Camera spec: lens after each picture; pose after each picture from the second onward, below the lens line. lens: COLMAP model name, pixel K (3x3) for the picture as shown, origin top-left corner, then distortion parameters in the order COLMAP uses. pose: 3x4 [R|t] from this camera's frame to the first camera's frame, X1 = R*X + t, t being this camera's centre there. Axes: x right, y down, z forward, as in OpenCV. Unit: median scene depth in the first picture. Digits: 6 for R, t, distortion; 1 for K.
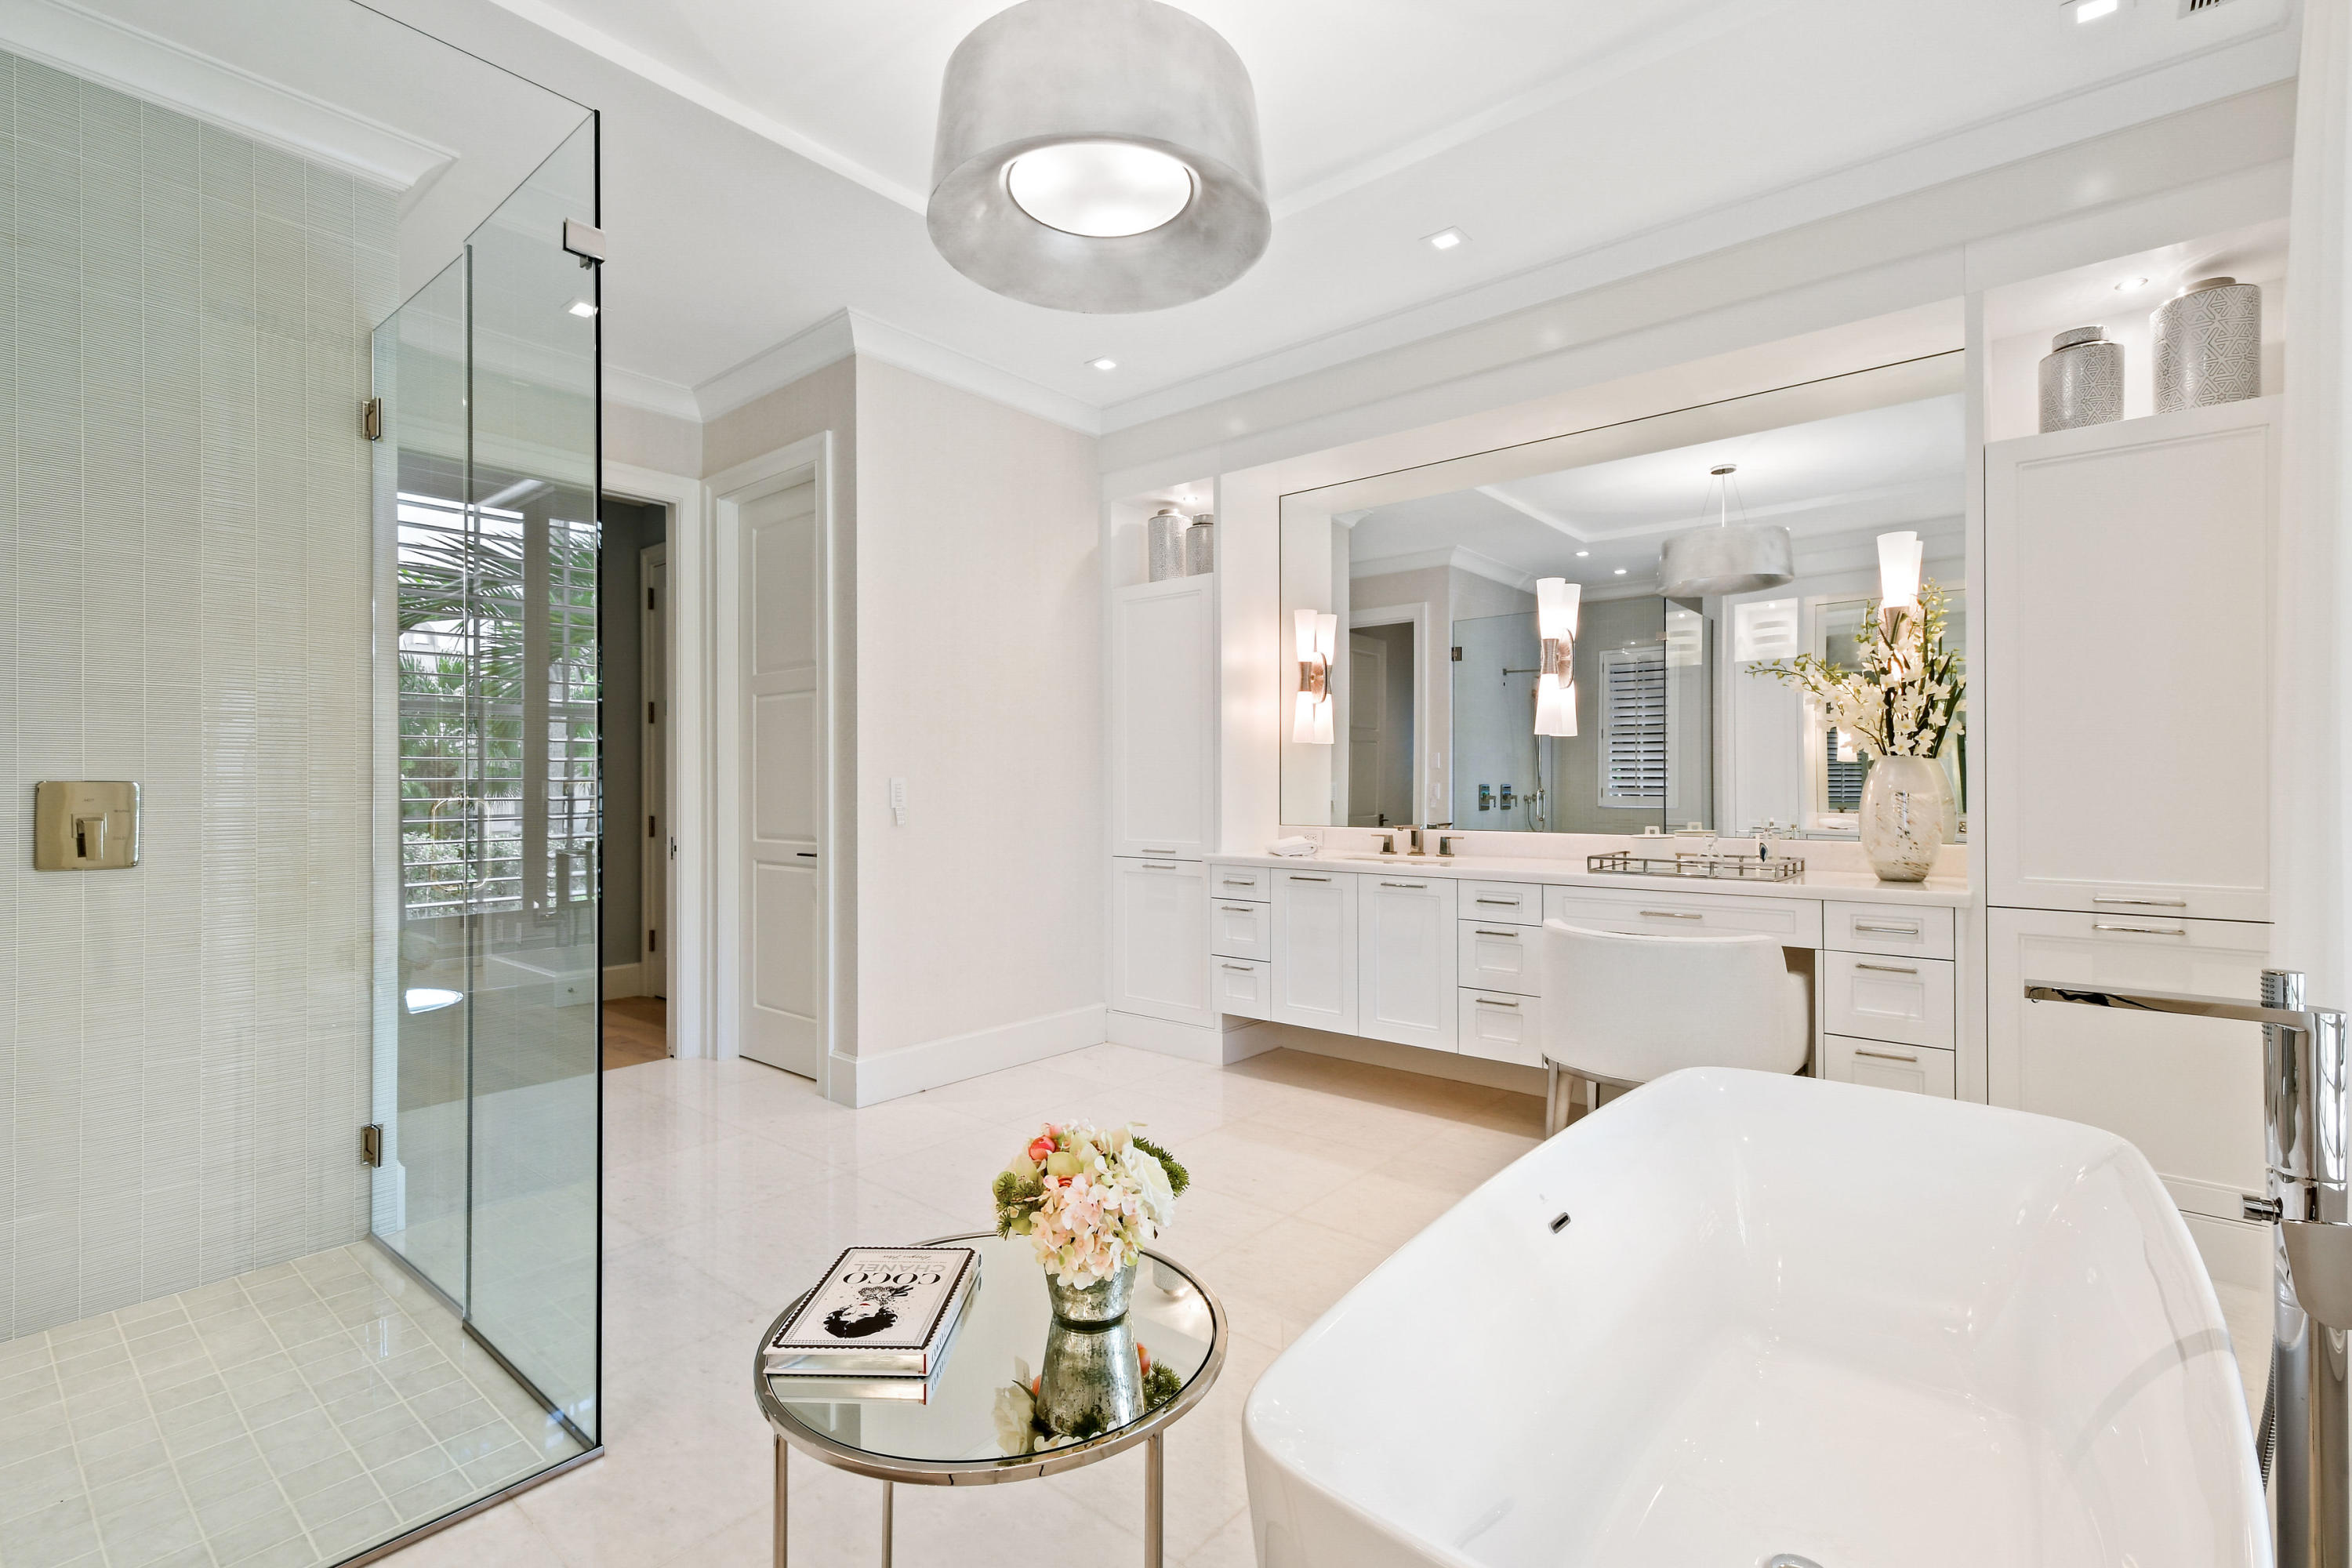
lens RADIAL K [[1048.6, 0, 1172.6], [0, 1048.6, 774.3], [0, 0, 1]] dist [0.010886, -0.002161]
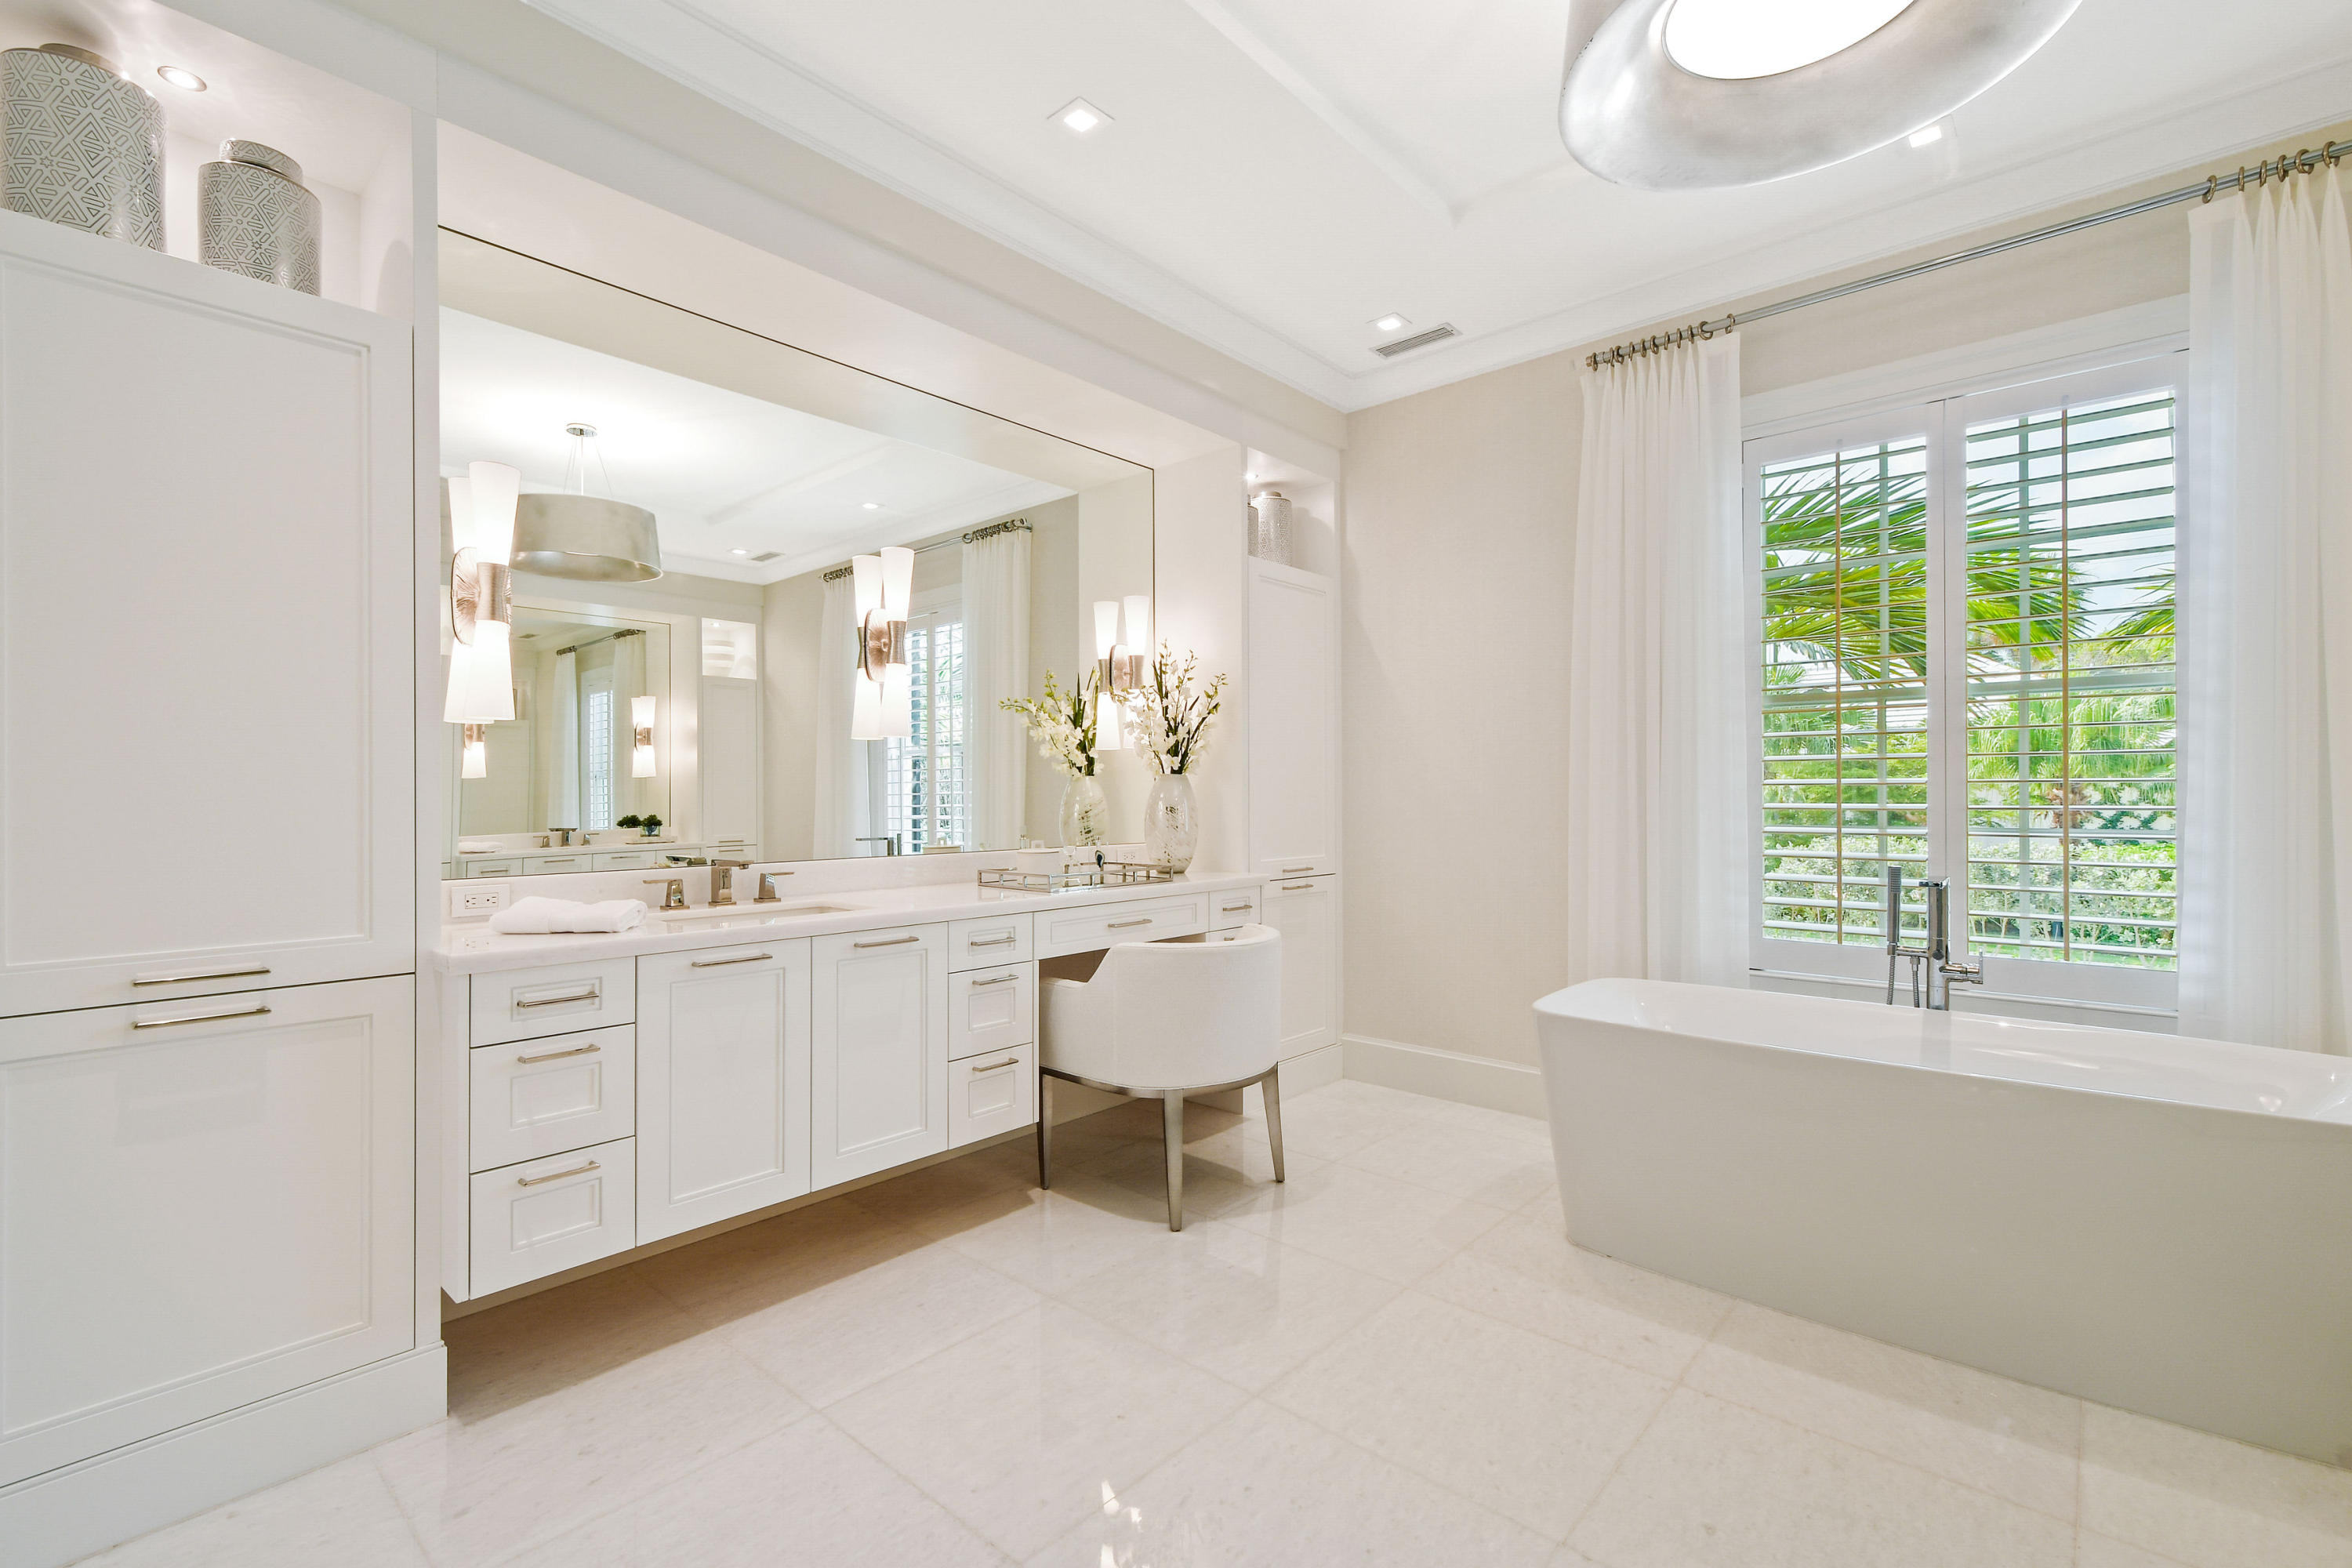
lens RADIAL K [[1048.6, 0, 1173.3], [0, 1048.6, 799.1], [0, 0, 1]] dist [0.010886, -0.002161]
pose [[0.029394, 0.004121, 0.999559, -0.425313], [0.002047, 0.999989, -0.004183, 0.013189], [-0.999566, 0.002170, 0.029386, 0.711417]]
